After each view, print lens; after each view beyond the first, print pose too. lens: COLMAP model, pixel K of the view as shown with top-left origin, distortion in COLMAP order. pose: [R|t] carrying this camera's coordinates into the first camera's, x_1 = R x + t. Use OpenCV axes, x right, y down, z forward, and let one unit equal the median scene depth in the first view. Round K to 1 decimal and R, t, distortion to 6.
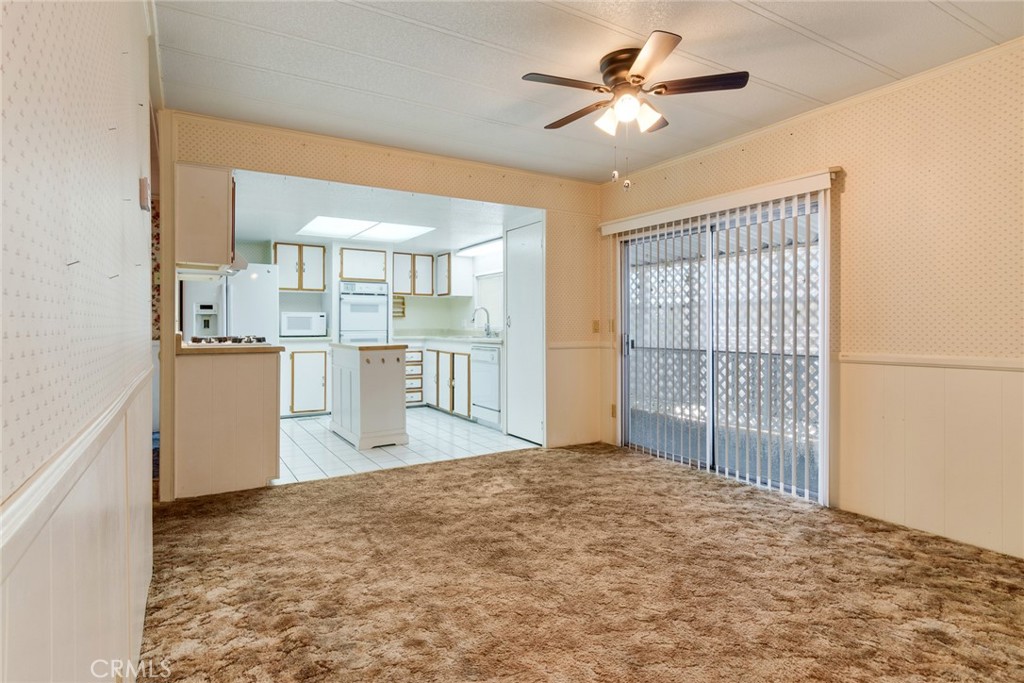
lens RADIAL K [[536.0, 0, 495.5], [0, 536.0, 322.5], [0, 0, 1]] dist [0.016522, -0.017788]
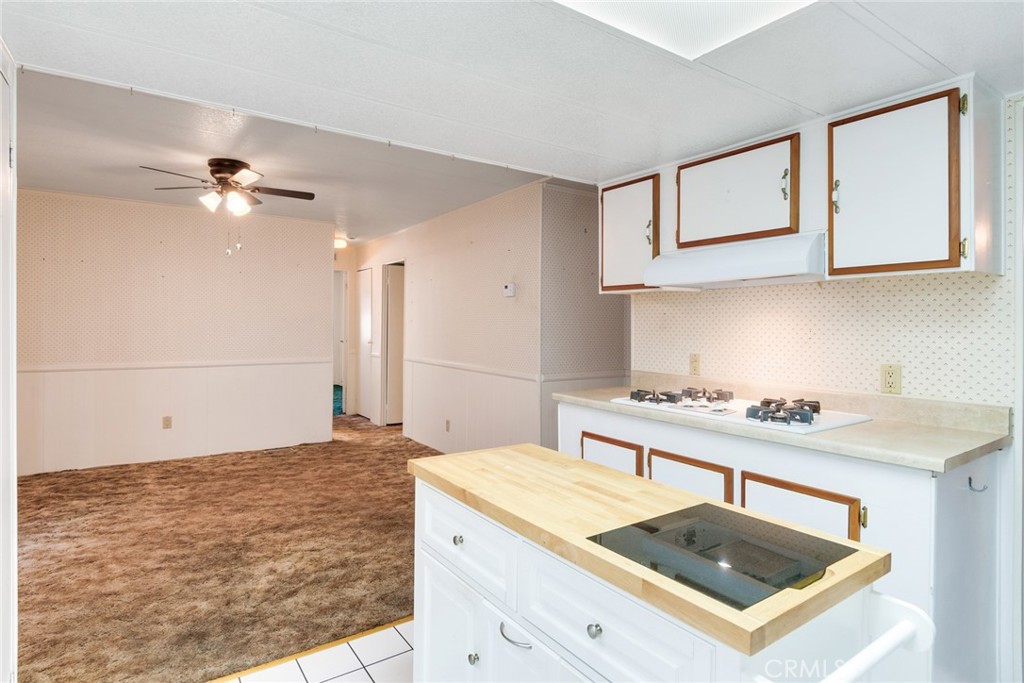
lens RADIAL K [[538.1, 0, 500.4], [0, 538.1, 336.0], [0, 0, 1]] dist [0.014712, -0.015794]
pose [[-0.997308, -0.002014, -0.073304, -0.169685], [-0.003065, 0.999894, 0.014230, -0.030006], [0.073268, 0.014416, -0.997208, 1.162260]]
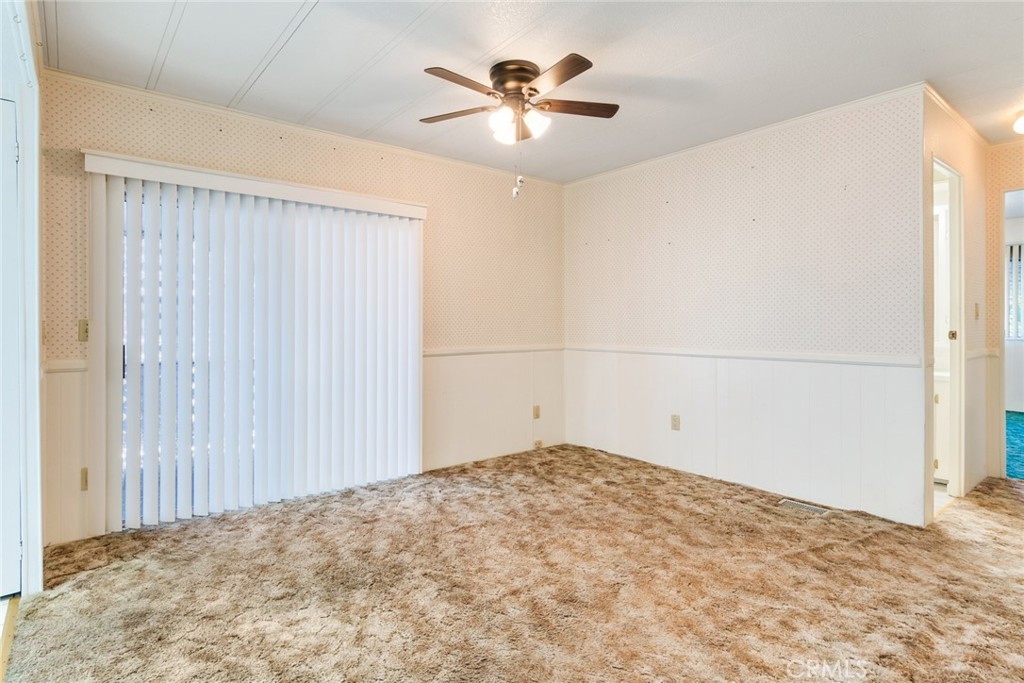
lens RADIAL K [[538.1, 0, 500.4], [0, 538.1, 336.0], [0, 0, 1]] dist [0.014712, -0.015794]
pose [[-0.151827, -0.014883, 0.988295, -0.366580], [-0.001559, 0.999889, 0.014819, 0.001231], [-0.988406, 0.000709, -0.151833, 0.567264]]
